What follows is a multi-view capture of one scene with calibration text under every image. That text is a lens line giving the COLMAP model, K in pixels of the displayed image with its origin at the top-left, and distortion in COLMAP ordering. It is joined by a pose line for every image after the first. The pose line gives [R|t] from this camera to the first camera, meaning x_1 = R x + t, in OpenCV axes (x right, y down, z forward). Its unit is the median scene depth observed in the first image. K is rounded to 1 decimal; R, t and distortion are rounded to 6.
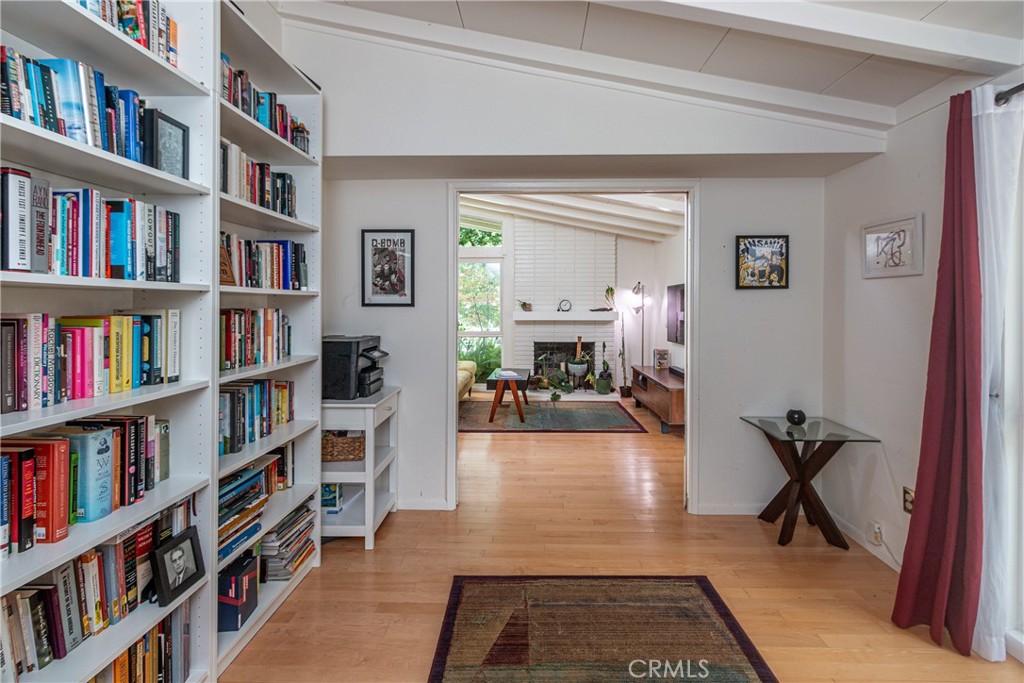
lens RADIAL K [[477.7, 0, 514.5], [0, 477.7, 312.0], [0, 0, 1]] dist [-0.000904, -0.000318]
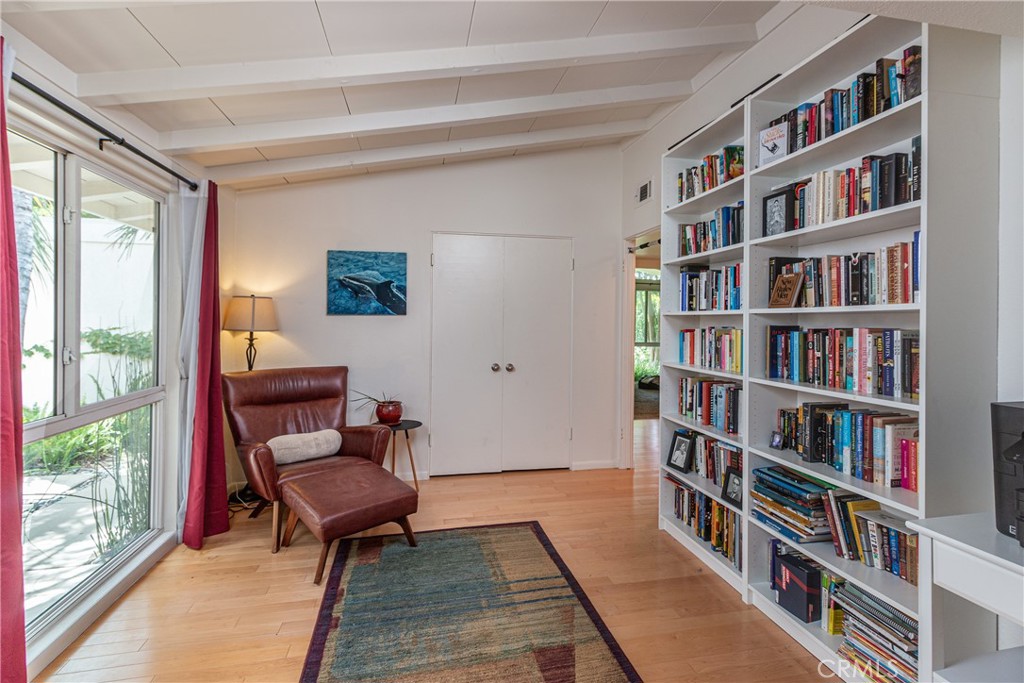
lens RADIAL K [[473.3, 0, 516.1], [0, 473.3, 323.5], [0, 0, 1]] dist [0.008539, -0.000038]
pose [[-0.968580, -0.006837, -0.248610, 0.338057], [-0.010319, 0.999866, 0.012705, -0.022974], [0.248489, 0.014872, -0.968520, 1.999102]]
